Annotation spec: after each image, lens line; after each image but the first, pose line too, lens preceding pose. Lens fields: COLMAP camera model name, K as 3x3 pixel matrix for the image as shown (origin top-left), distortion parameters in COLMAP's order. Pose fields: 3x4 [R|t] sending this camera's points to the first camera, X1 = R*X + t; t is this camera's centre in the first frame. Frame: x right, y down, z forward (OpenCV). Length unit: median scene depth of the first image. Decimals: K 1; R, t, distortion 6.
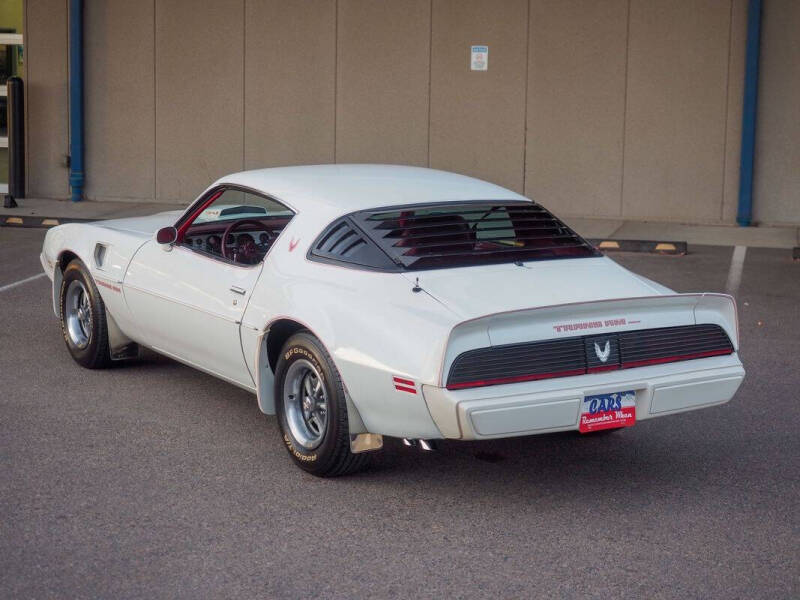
lens RADIAL K [[1702.6, 0, 400.0], [0, 1702.6, 300.0], [0, 0, 1]] dist [-0.030393, -0.178830]
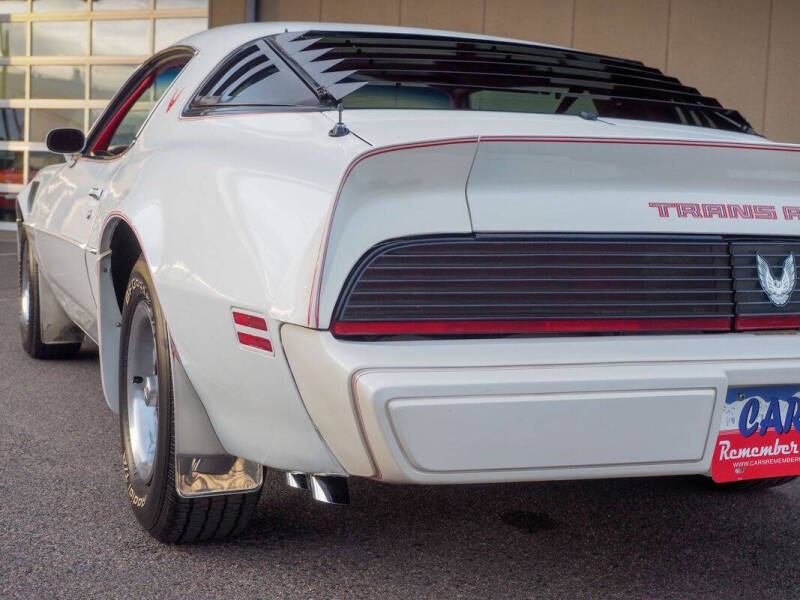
lens RADIAL K [[1139.5, 0, 400.0], [0, 1139.5, 300.0], [0, 0, 1]] dist [0.015723, -0.033990]
pose [[0.986607, 0.035954, -0.159106, 0.071221], [-0.047511, 0.996454, -0.069441, 0.054761], [0.156045, 0.076071, 0.984816, 0.688686]]
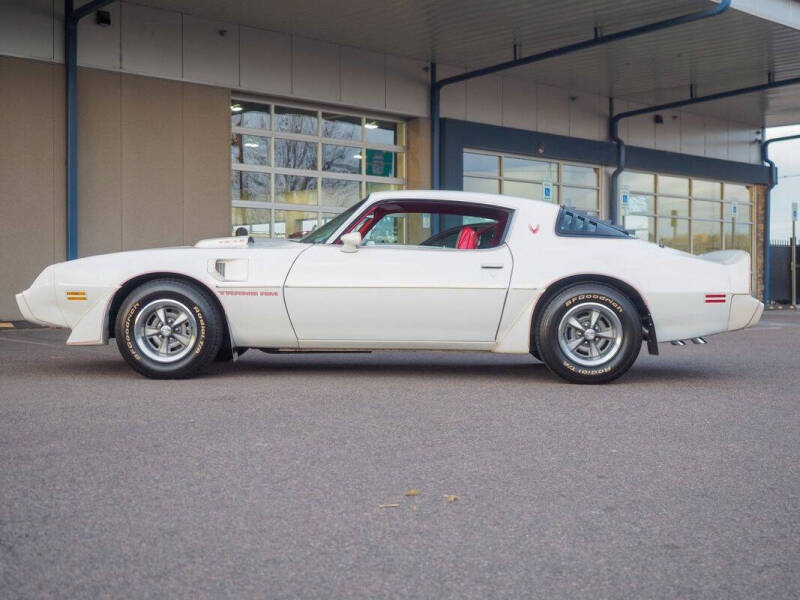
lens RADIAL K [[1139.5, 0, 400.0], [0, 1139.5, 300.0], [0, 0, 1]] dist [0.015723, -0.033990]
pose [[0.547879, -0.027503, 0.836105, -0.944618], [0.132923, 0.989624, -0.054548, 0.064287], [-0.825930, 0.141023, 0.545850, 0.616276]]
